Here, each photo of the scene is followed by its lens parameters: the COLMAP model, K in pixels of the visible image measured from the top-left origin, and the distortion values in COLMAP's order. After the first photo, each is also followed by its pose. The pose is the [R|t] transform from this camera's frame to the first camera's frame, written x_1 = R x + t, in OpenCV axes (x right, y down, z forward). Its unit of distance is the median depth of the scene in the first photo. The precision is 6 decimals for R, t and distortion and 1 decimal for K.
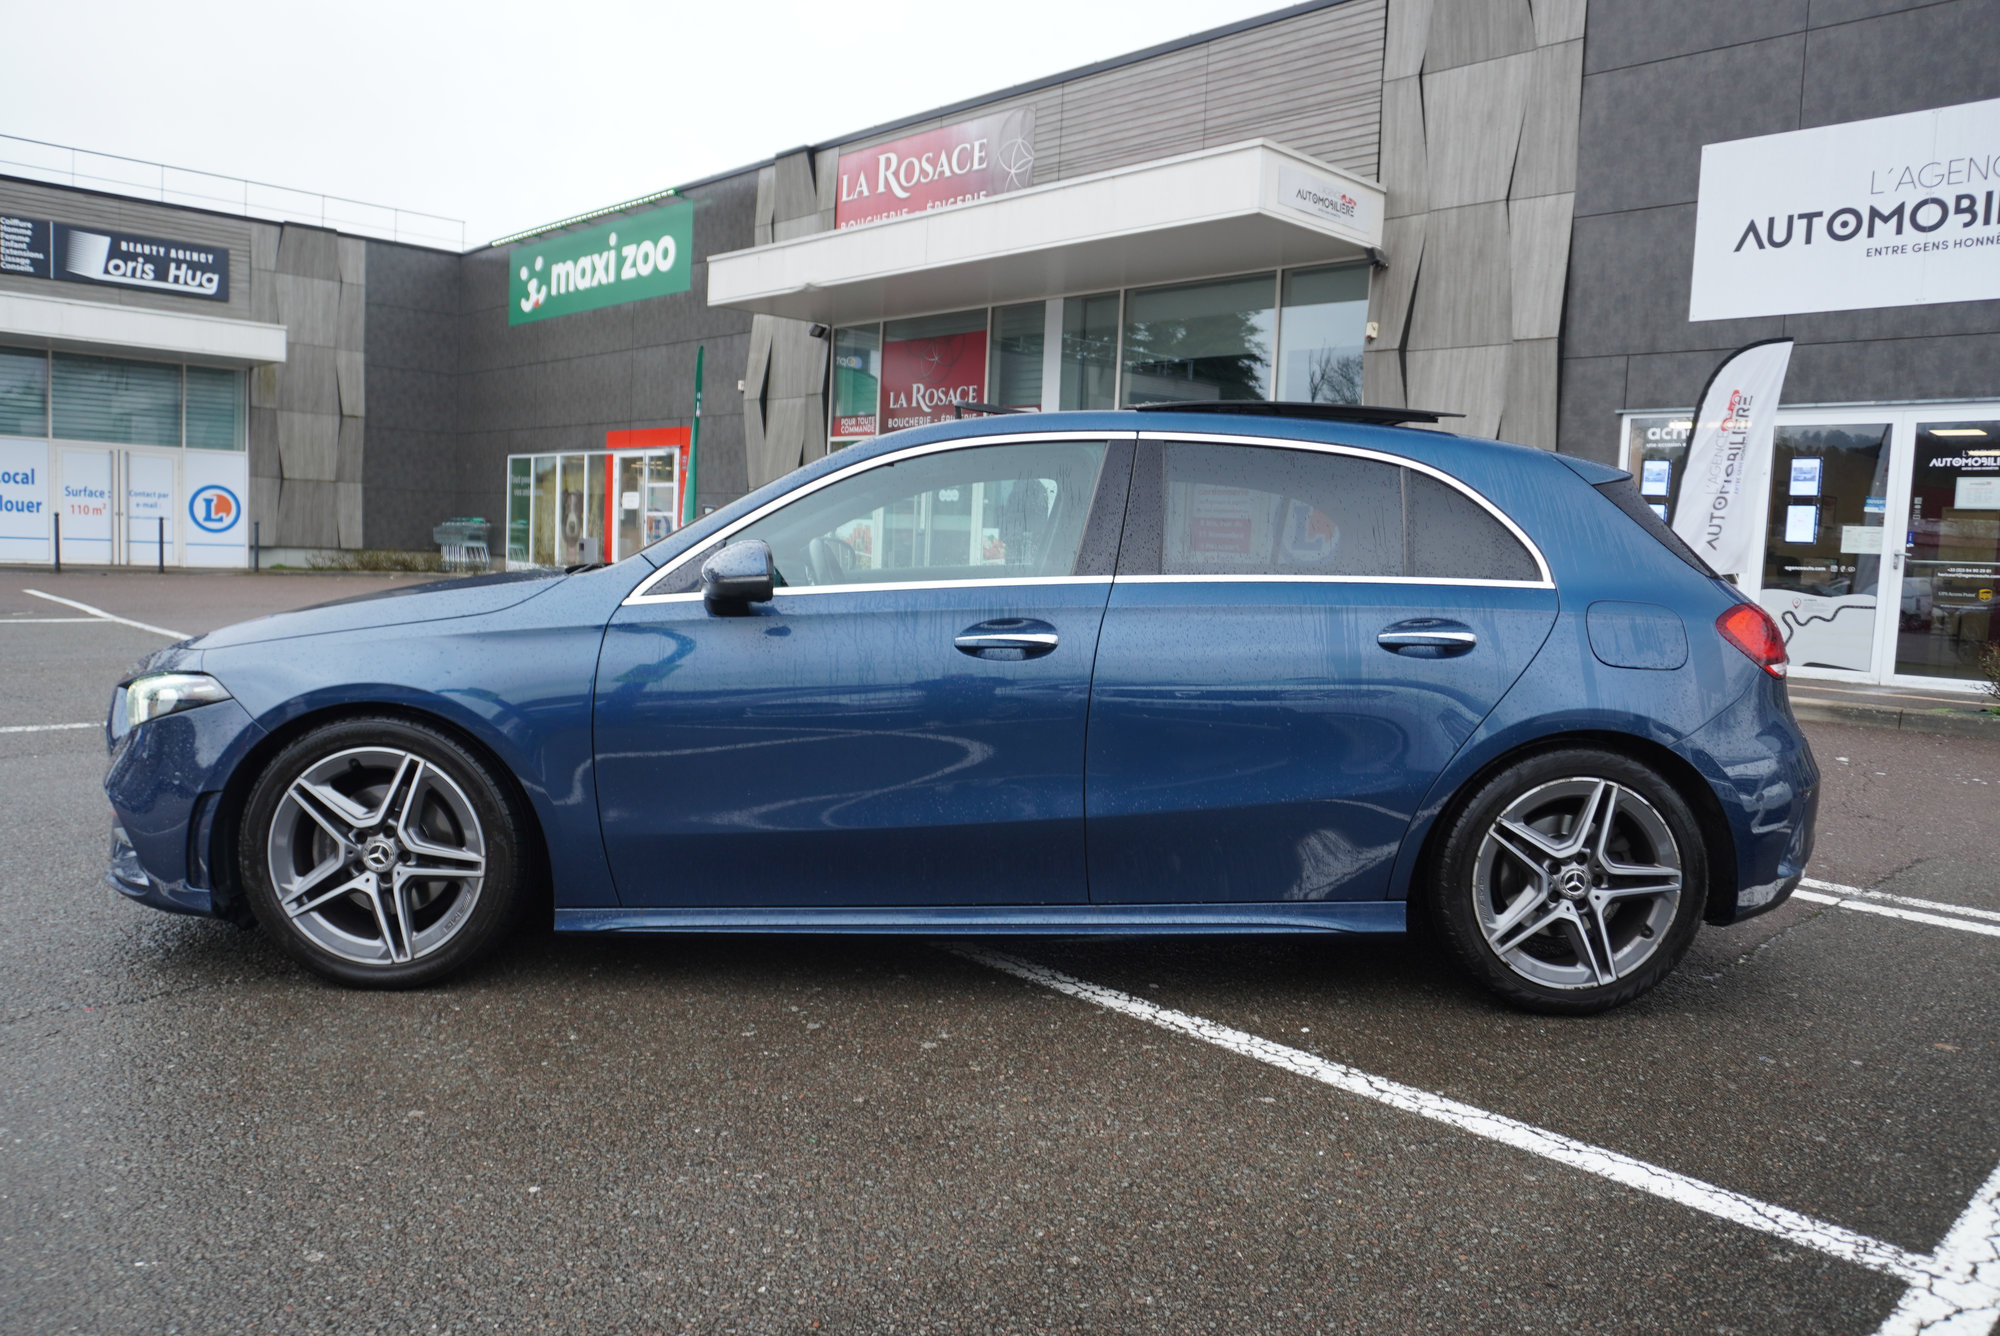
lens RADIAL K [[1417.6, 0, 931.7], [0, 1417.6, 684.0], [0, 0, 1]] dist [-0.059458, 0.017602]
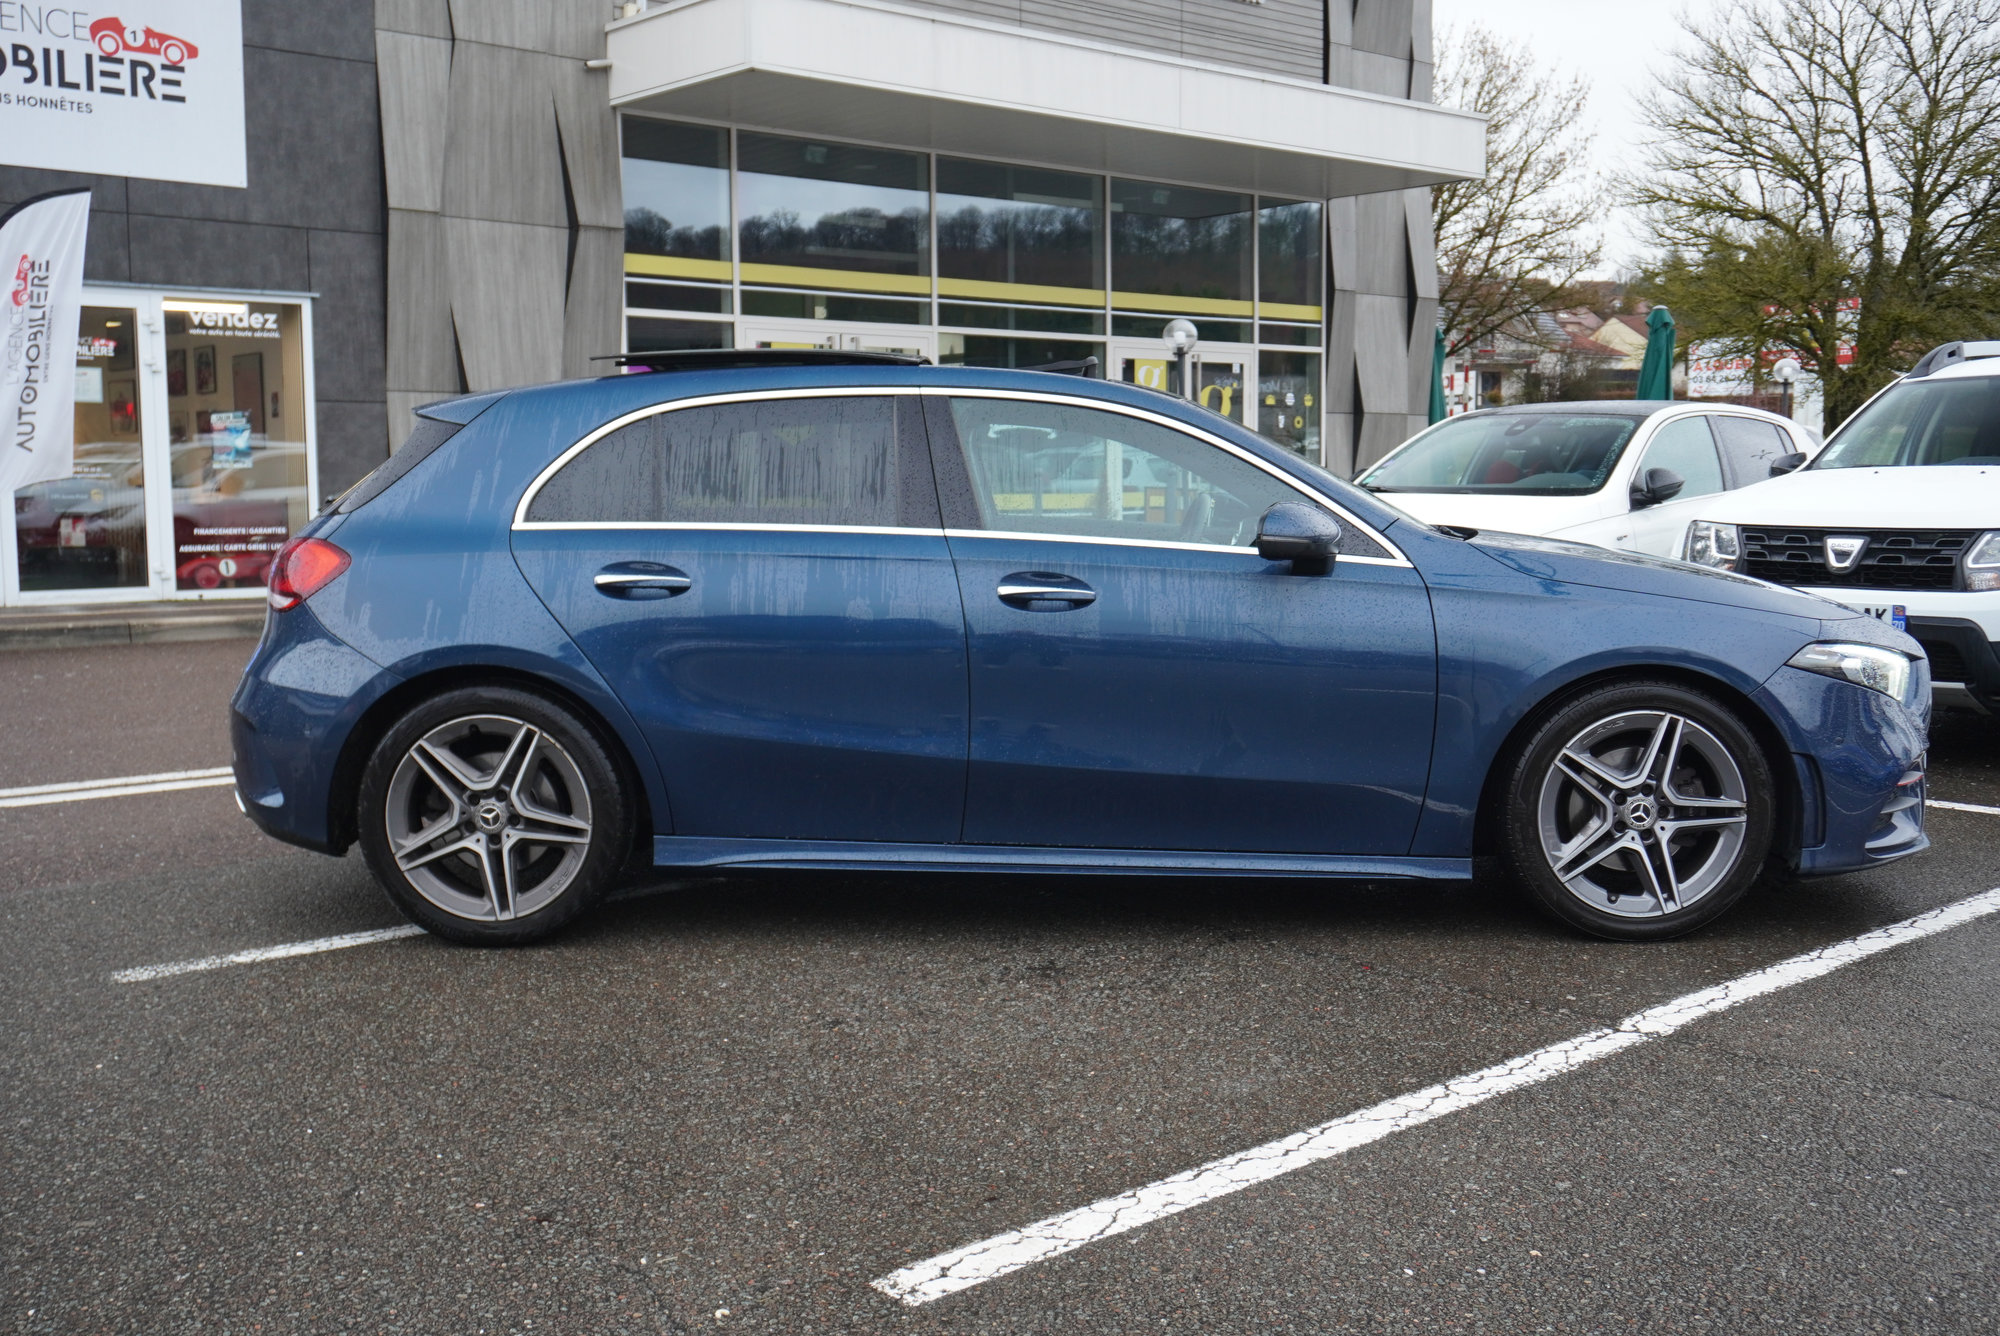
lens RADIAL K [[1956.0, 0, 970.9], [0, 1956.0, 662.8], [0, 0, 1]] dist [-0.023124, 0.000000]
pose [[-0.003792, -0.133059, 0.991101, -0.458868], [0.098730, 0.986216, 0.132781, -0.060242], [-0.995107, 0.098355, 0.009397, 0.358032]]
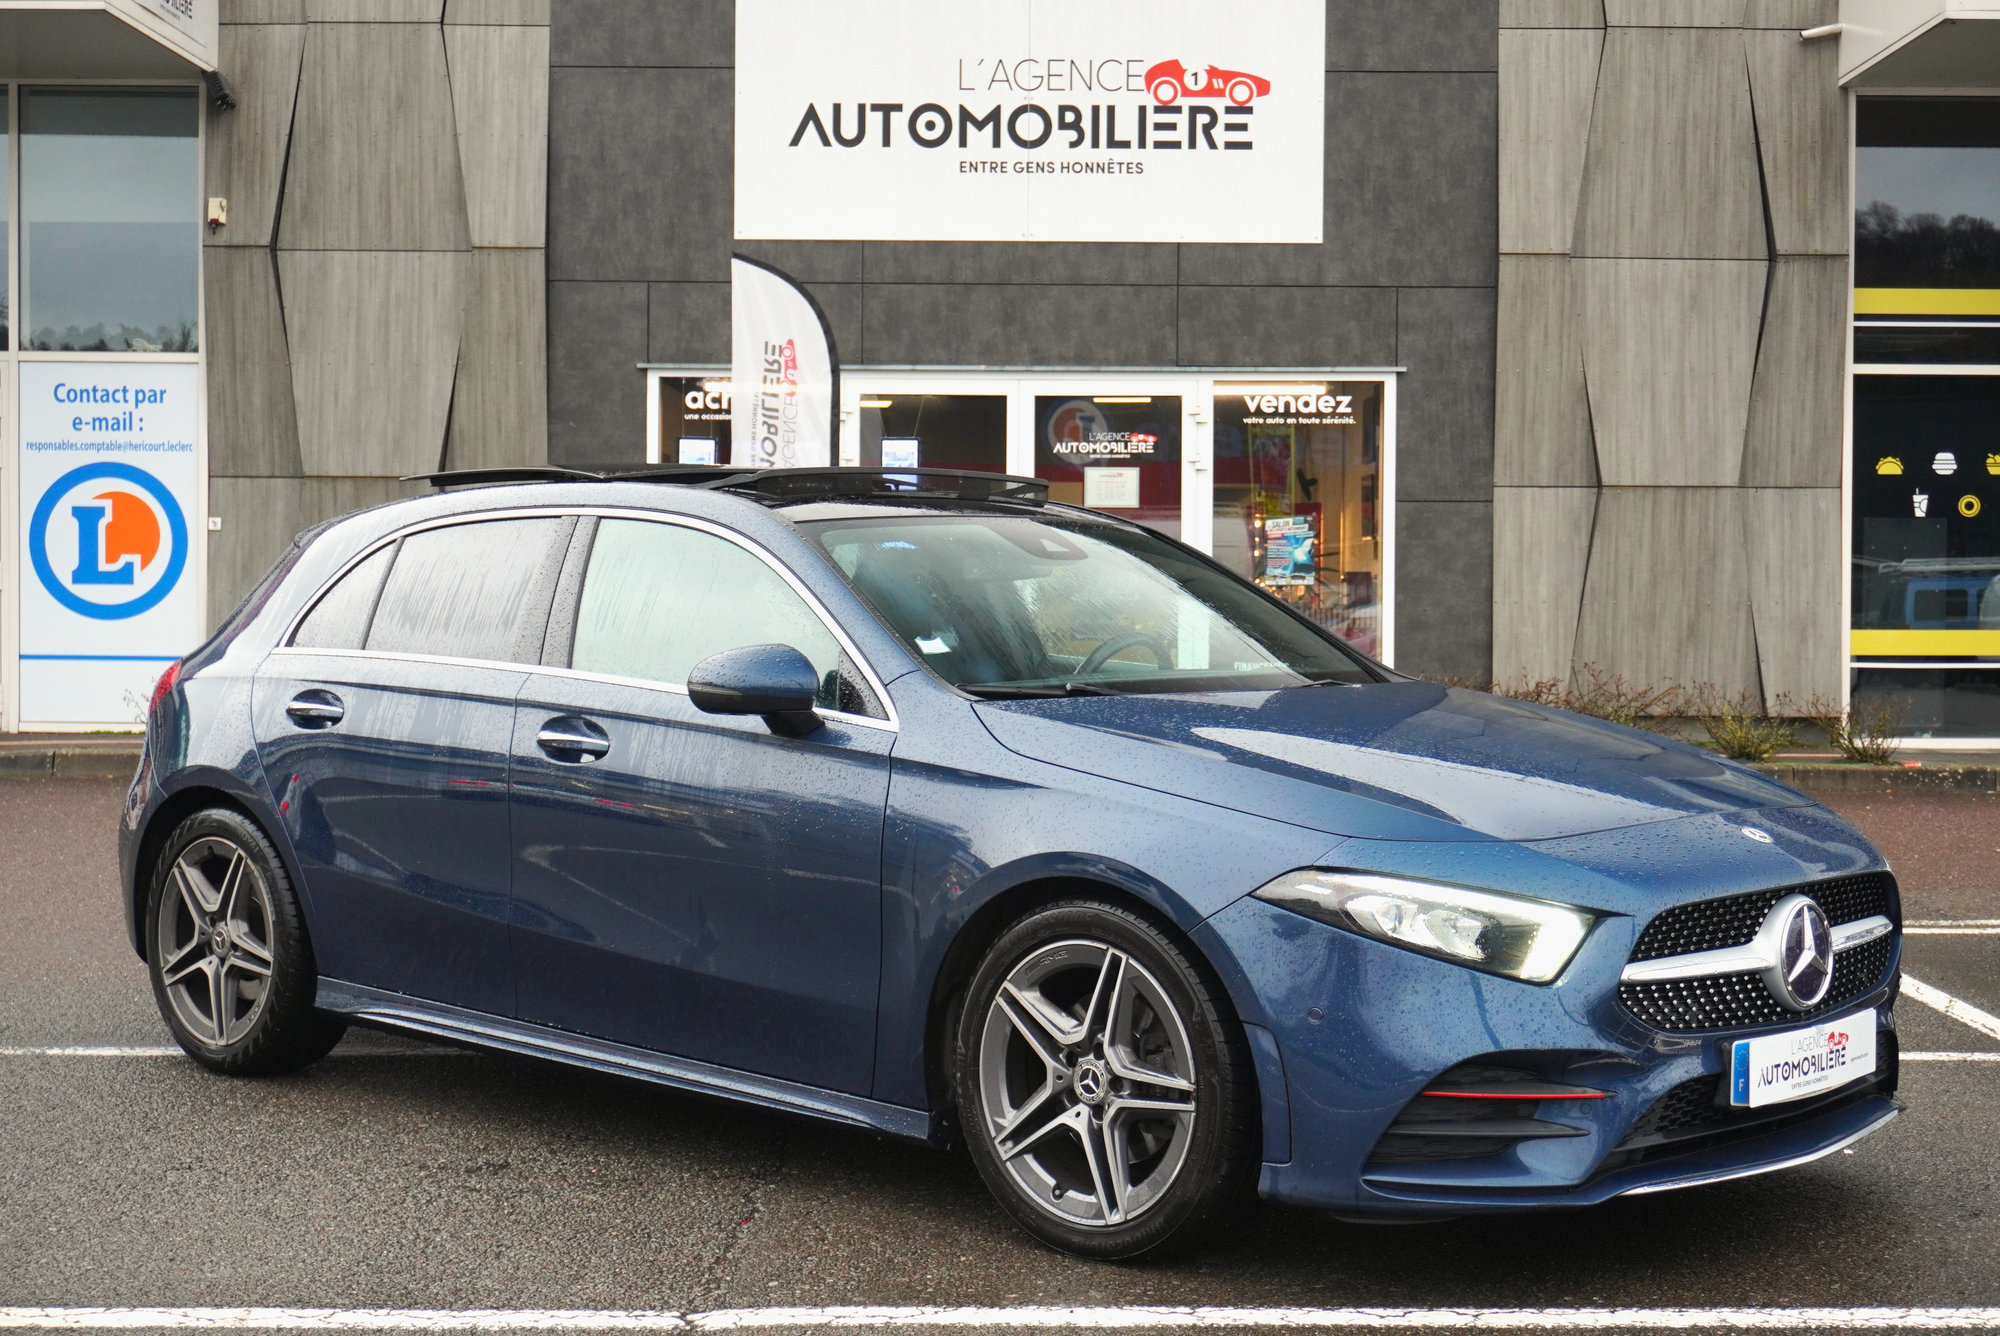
lens RADIAL K [[2791.0, 0, 994.8], [0, 2791.0, 658.3], [0, 0, 1]] dist [-0.024424, 0.000000]
pose [[0.676070, -0.053471, 0.734894, -0.387827], [0.090869, 0.995801, -0.011141, -0.026191], [-0.731212, 0.074311, 0.678090, -0.016488]]
